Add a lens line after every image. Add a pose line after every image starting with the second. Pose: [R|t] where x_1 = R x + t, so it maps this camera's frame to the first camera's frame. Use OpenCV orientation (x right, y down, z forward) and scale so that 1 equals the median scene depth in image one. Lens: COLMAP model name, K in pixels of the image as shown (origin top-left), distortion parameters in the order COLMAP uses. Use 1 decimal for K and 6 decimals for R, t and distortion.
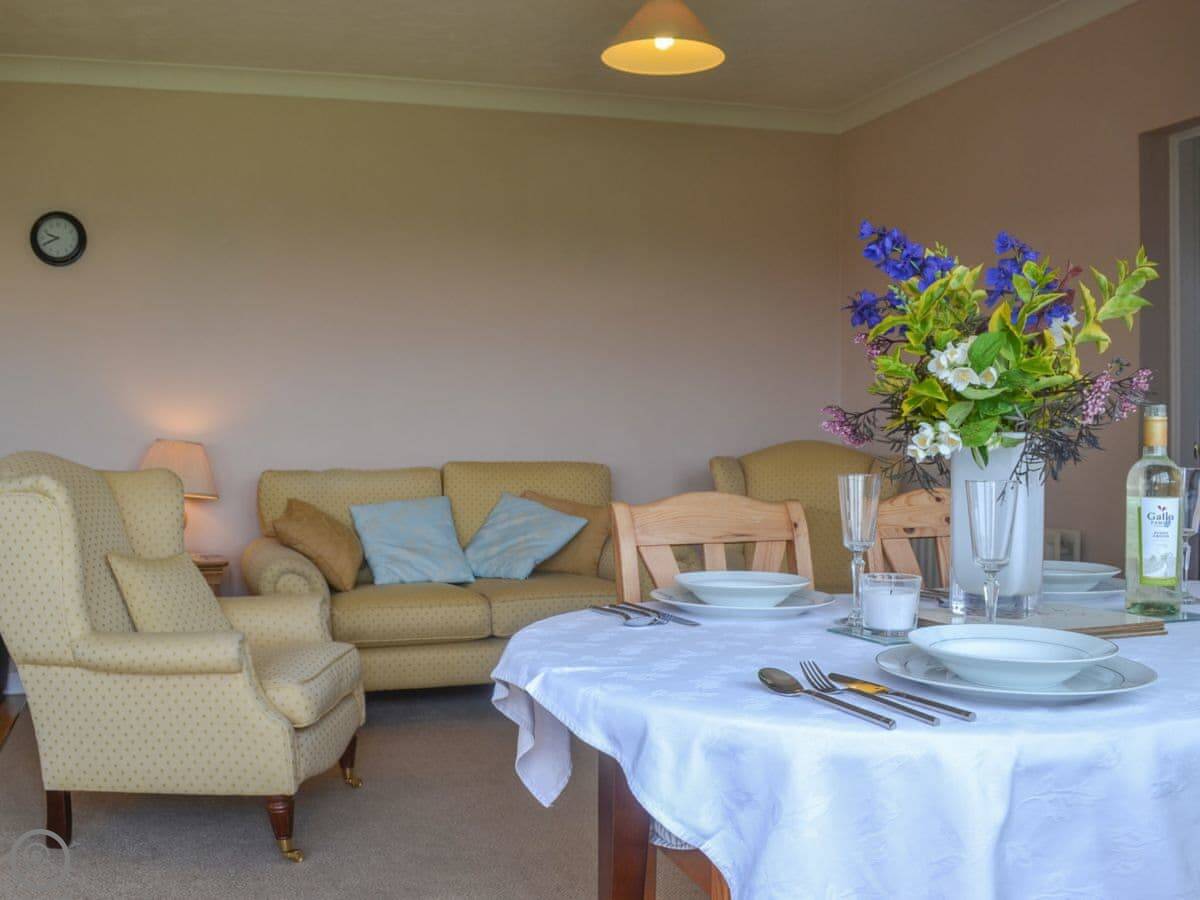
lens RADIAL K [[1203.5, 0, 517.2], [0, 1203.5, 453.4], [0, 0, 1]] dist [-0.011449, -0.012724]
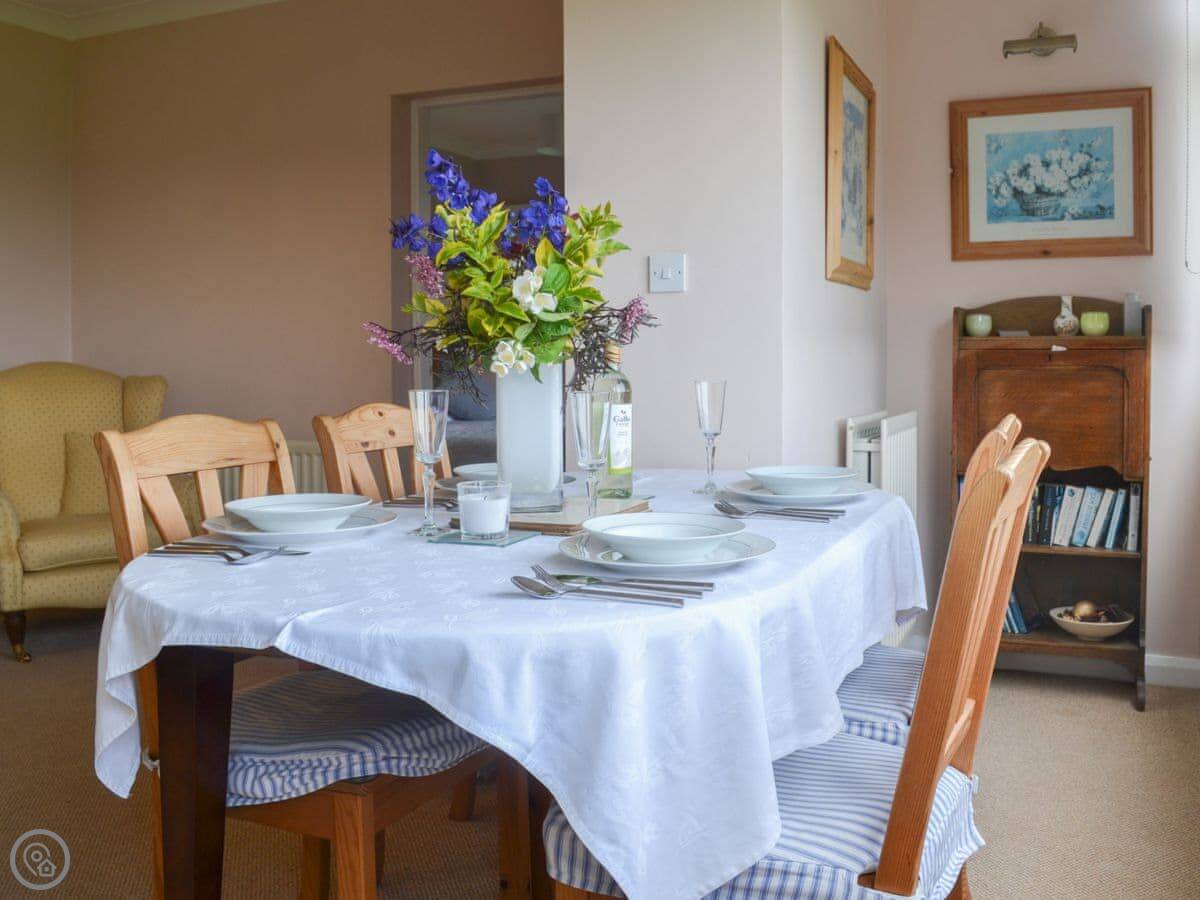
lens RADIAL K [[1187.5, 0, 600.0], [0, 1187.5, 356.0], [0, 0, 1]] dist [-0.015252, -0.017842]
pose [[0.622328, 0.002685, 0.782752, -0.267483], [0.009218, 0.999900, -0.010758, 0.000169], [-0.782702, 0.013910, 0.622241, 0.150951]]
